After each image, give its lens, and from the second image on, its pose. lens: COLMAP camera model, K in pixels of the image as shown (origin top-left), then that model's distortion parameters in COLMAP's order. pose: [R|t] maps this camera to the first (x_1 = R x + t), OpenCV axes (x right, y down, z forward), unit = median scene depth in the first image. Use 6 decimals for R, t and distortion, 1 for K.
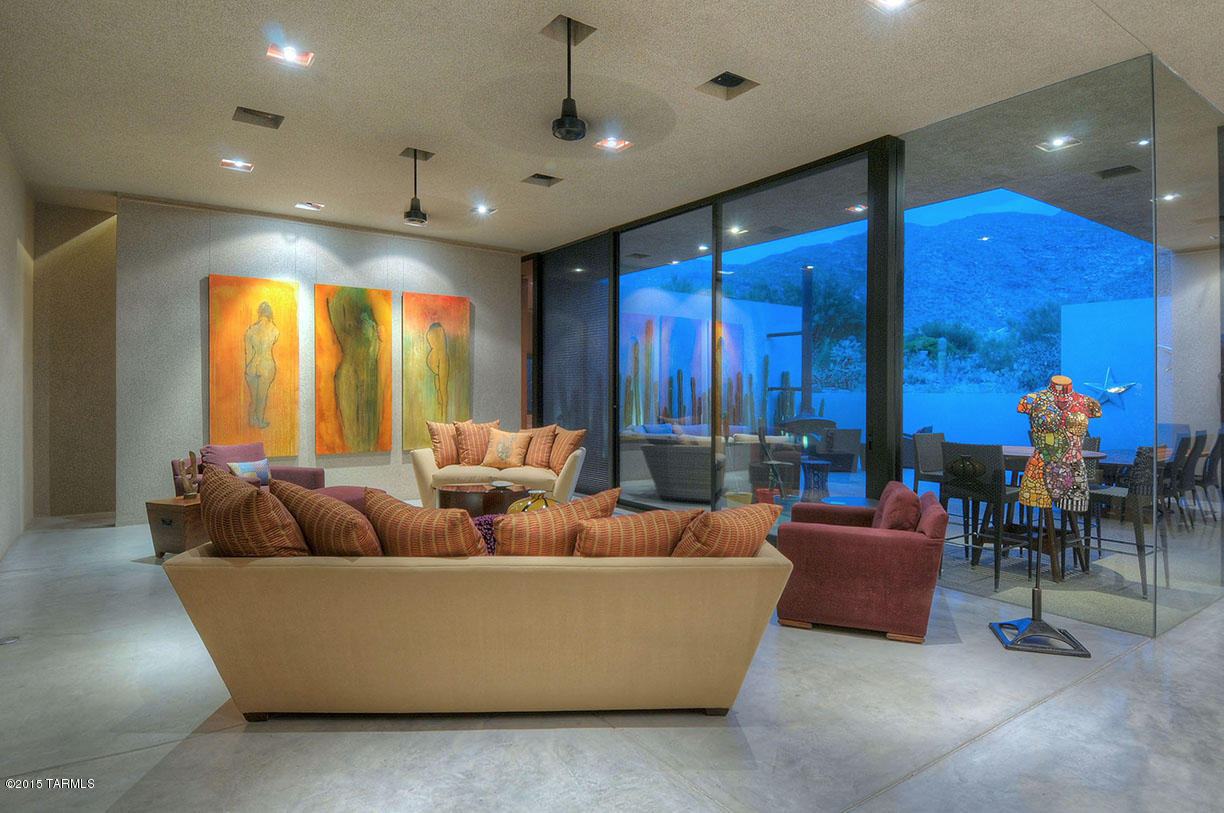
lens RADIAL K [[718.0, 0, 612.8], [0, 718.0, 380.4], [0, 0, 1]] dist [-0.002734, -0.002505]
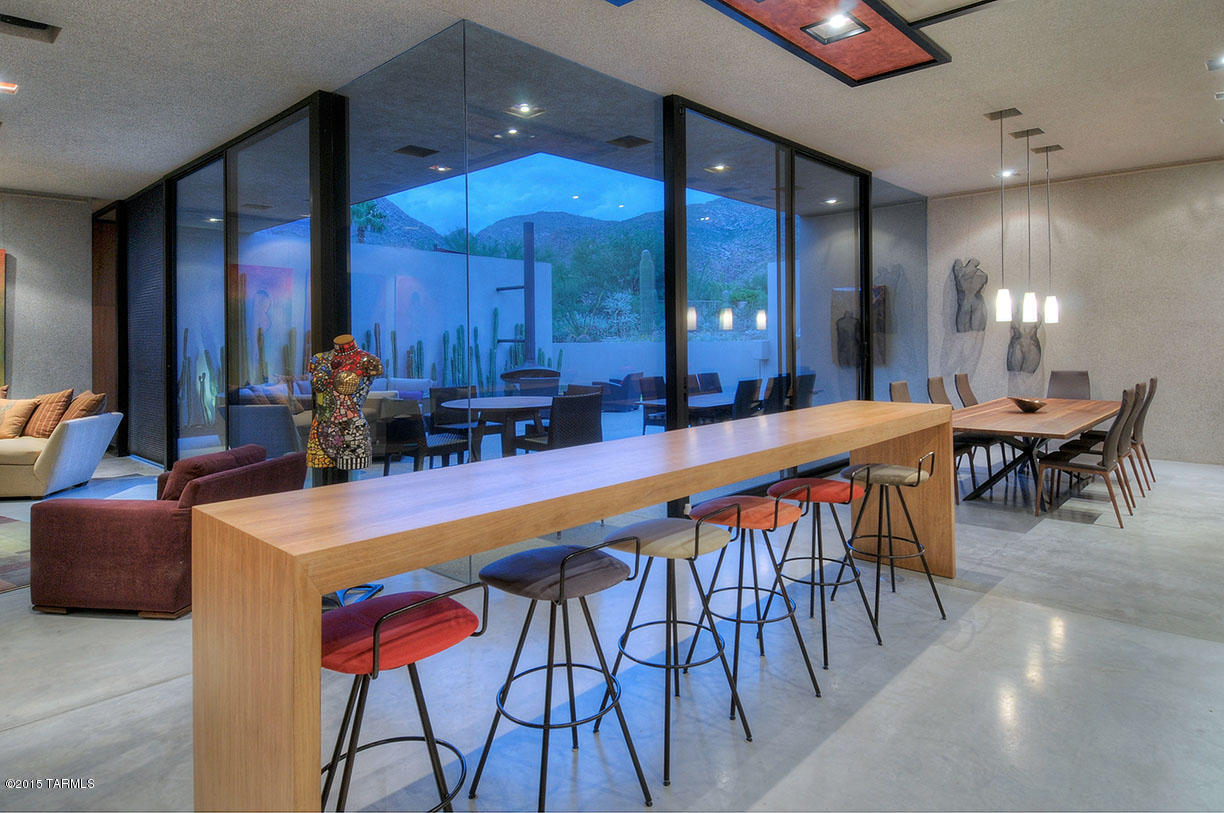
lens RADIAL K [[698.3, 0, 611.5], [0, 698.3, 338.3], [0, 0, 1]] dist [0.002051, 0.000499]
pose [[0.975970, -0.018672, 0.217105, 0.770200], [0.016503, 0.999794, 0.011800, -0.005251], [-0.217281, -0.007934, 0.976077, -0.021568]]
